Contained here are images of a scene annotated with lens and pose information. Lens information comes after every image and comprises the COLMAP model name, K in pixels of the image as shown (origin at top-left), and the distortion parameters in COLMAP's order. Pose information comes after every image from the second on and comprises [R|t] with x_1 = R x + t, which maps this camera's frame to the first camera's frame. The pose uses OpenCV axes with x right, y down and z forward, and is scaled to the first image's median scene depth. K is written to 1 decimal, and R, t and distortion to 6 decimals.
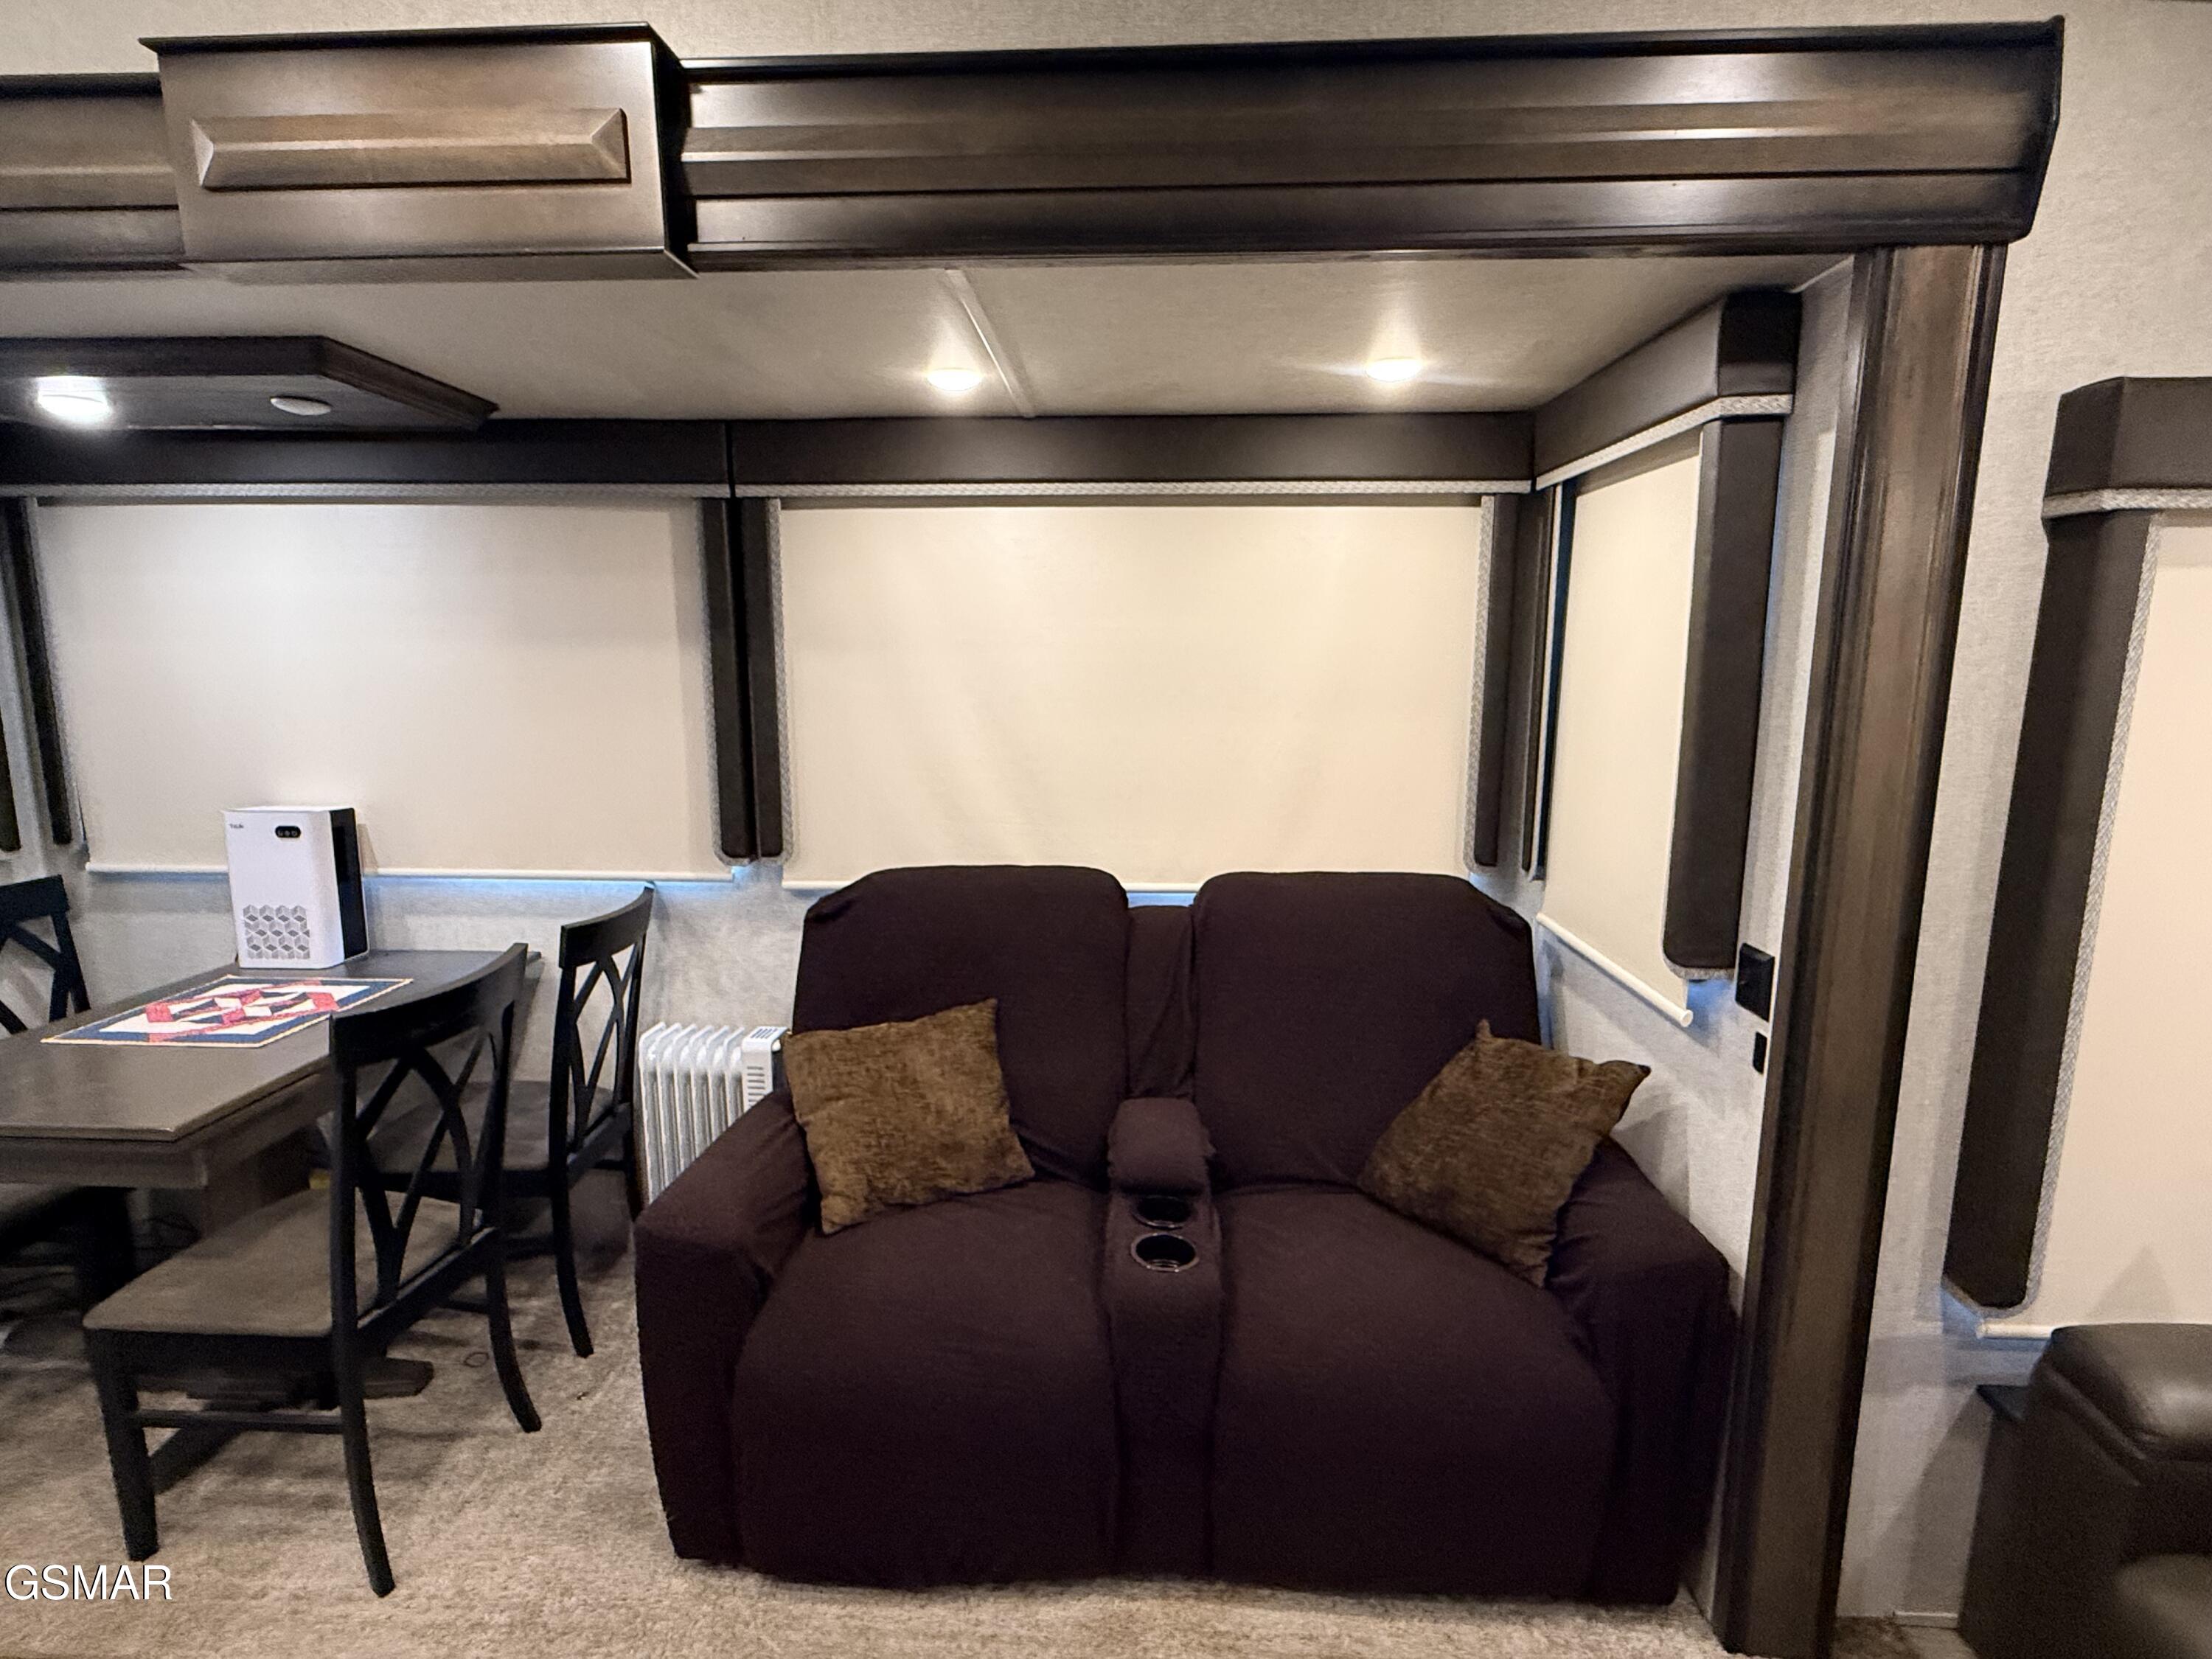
lens RADIAL K [[1082.4, 0, 1091.1], [0, 1082.4, 834.0], [0, 0, 1]] dist [0.002136, -0.000182]
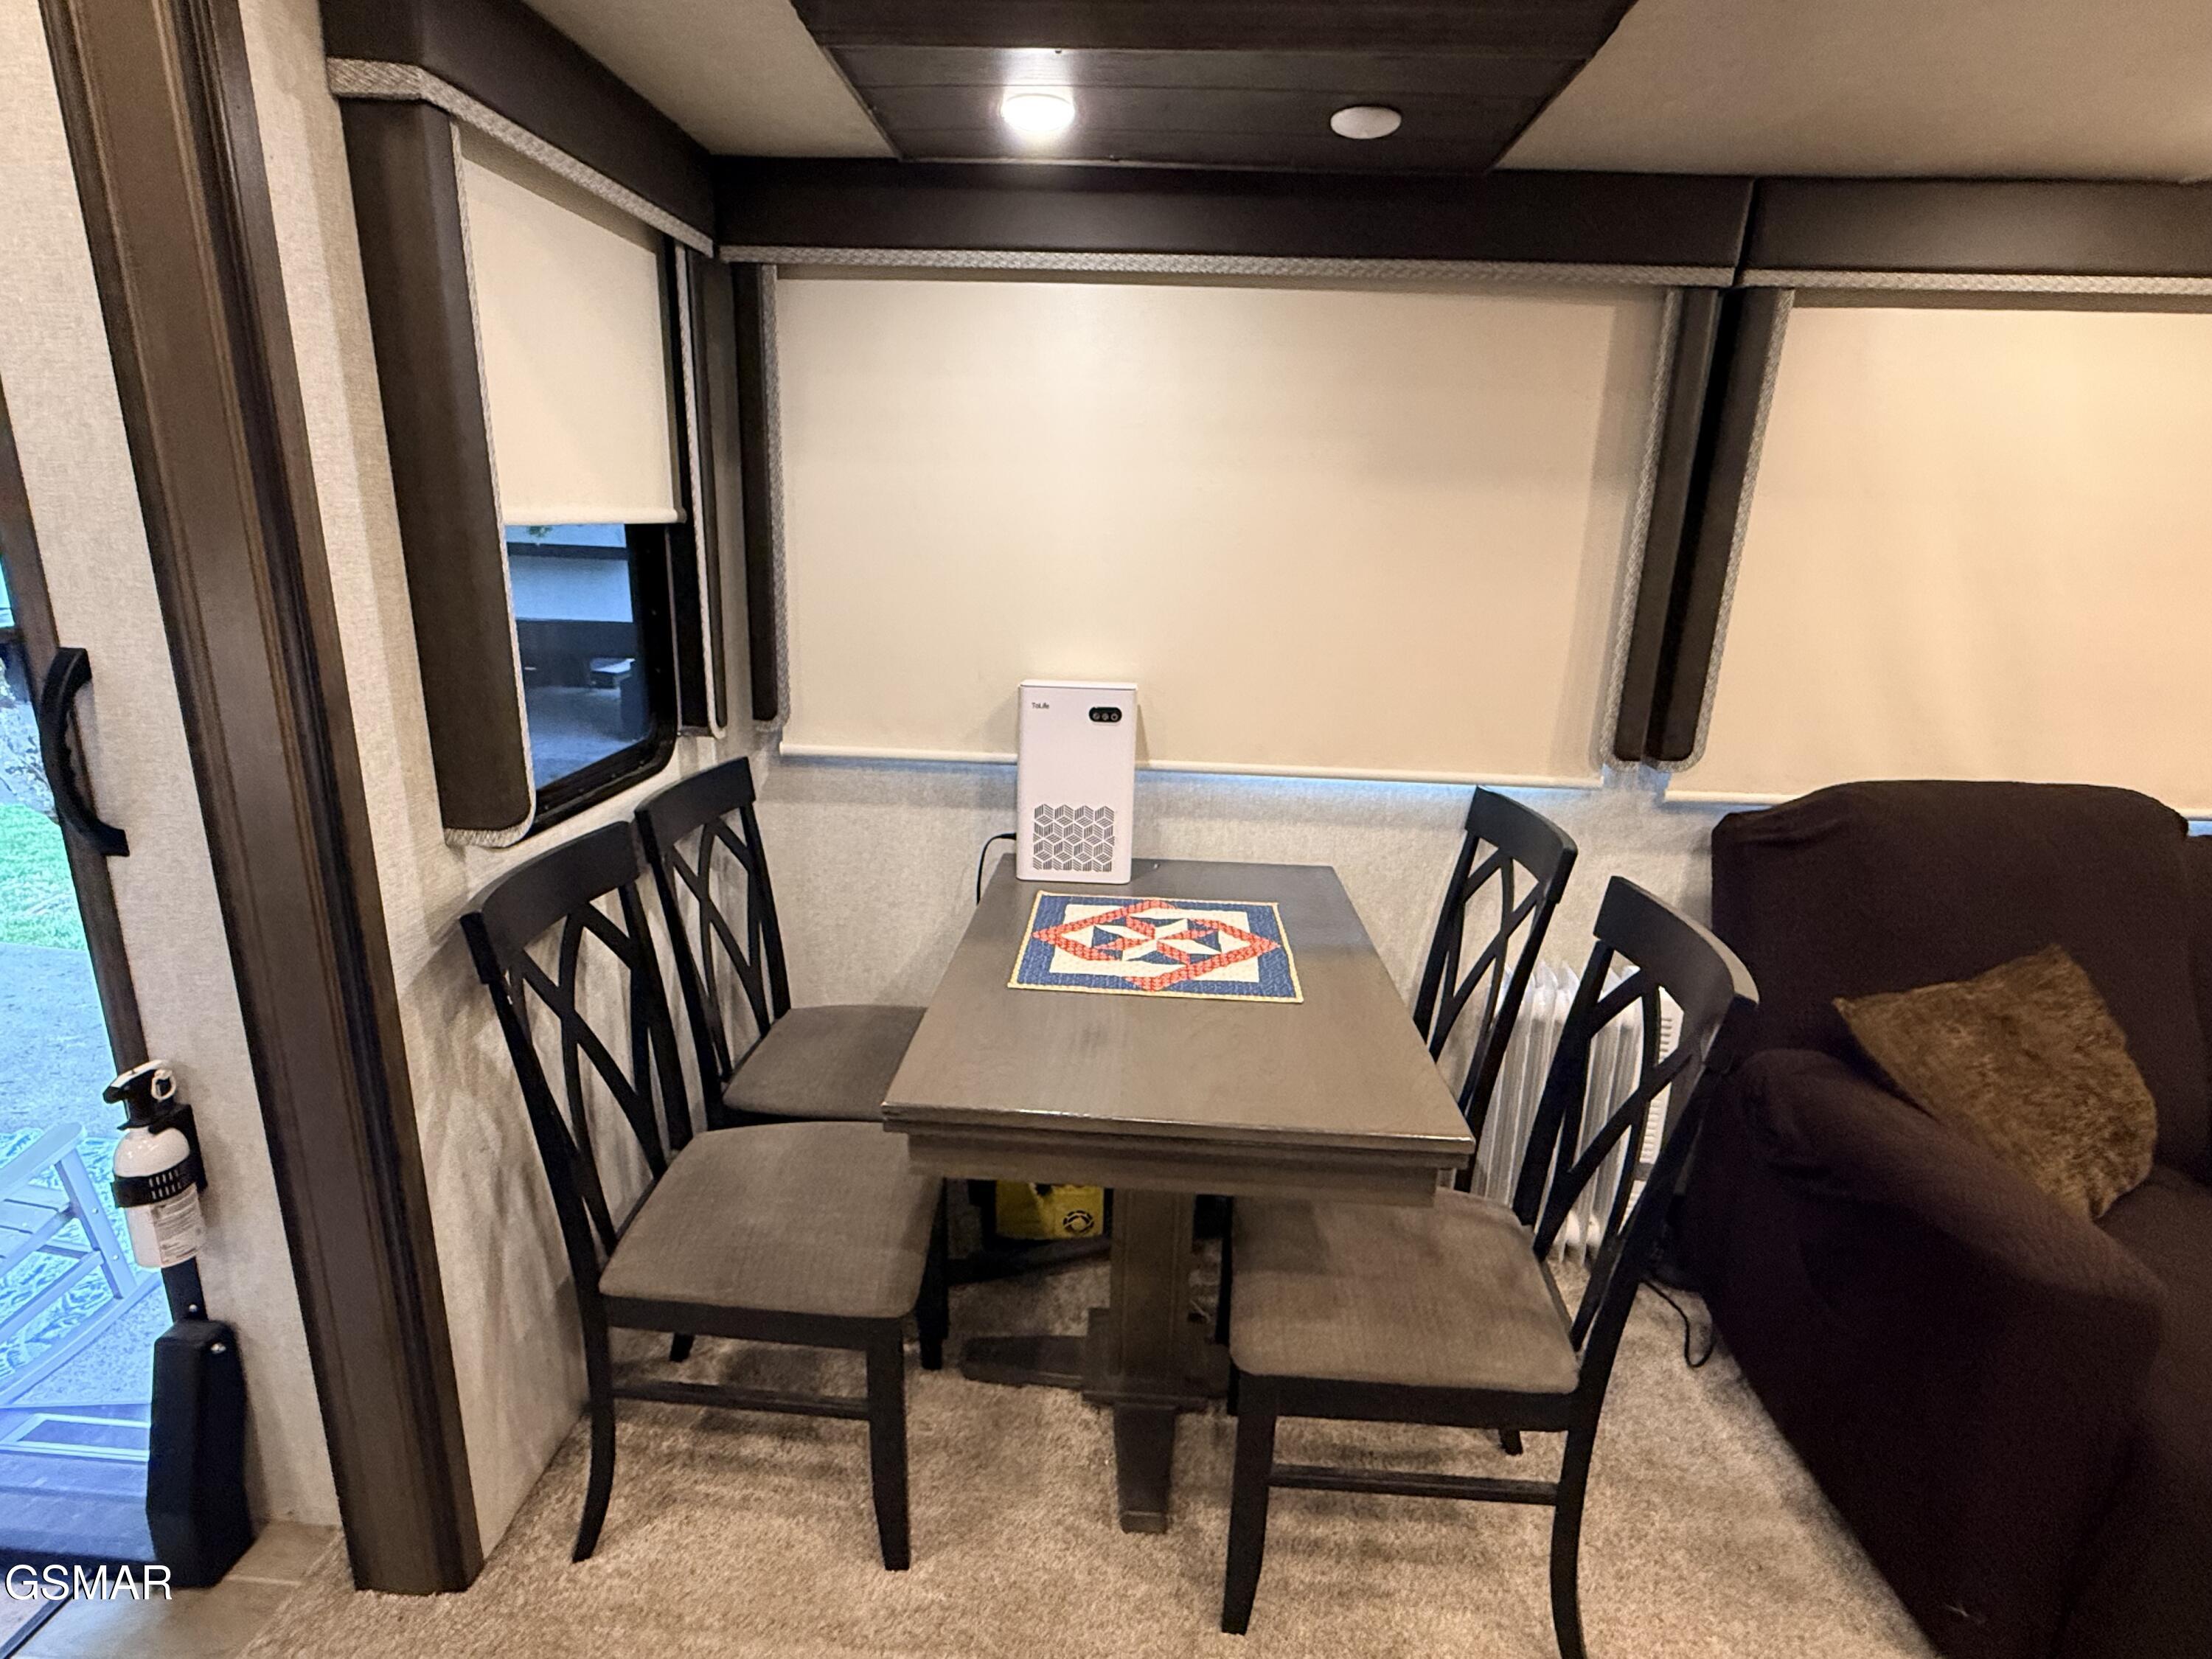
lens RADIAL K [[1082.4, 0, 1091.1], [0, 1082.4, 834.0], [0, 0, 1]] dist [0.002136, -0.000182]
pose [[0.999593, 0.028088, 0.004899, -0.768413], [-0.028467, 0.992864, 0.115806, -0.006548], [-0.001612, -0.115899, 0.993260, 0.204861]]
